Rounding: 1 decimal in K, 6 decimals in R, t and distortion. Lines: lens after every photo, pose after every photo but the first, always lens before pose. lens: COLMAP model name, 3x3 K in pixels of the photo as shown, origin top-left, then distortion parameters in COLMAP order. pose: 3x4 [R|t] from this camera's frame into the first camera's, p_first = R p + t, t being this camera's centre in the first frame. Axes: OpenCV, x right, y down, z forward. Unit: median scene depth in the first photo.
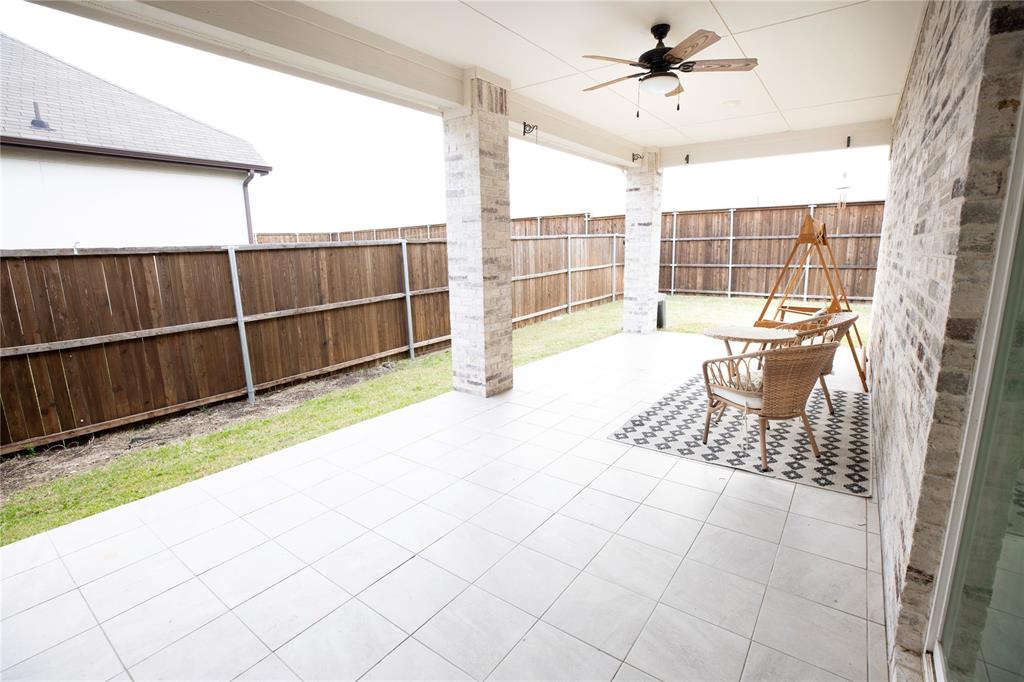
lens RADIAL K [[471.3, 0, 512.2], [0, 471.3, 336.1], [0, 0, 1]] dist [-0.000865, 0.000065]
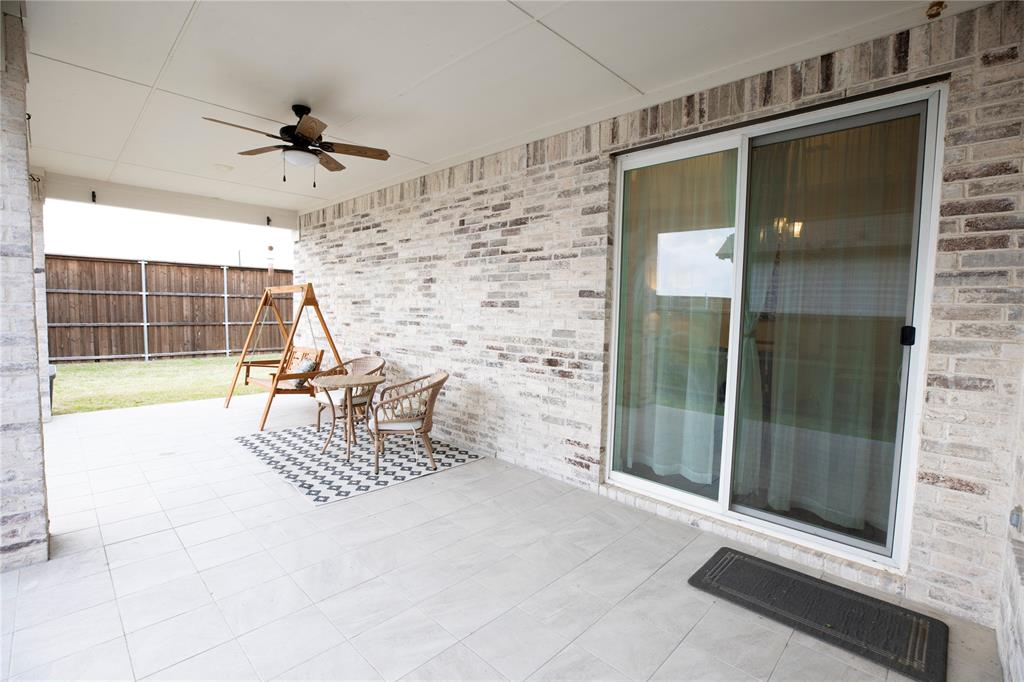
lens RADIAL K [[471.3, 0, 512.2], [0, 471.3, 336.1], [0, 0, 1]] dist [-0.000865, 0.000065]
pose [[0.177122, -0.044811, 0.983168, -0.542851], [0.159108, 0.987126, 0.016327, -0.063167], [-0.971243, 0.153538, 0.181972, 0.321681]]
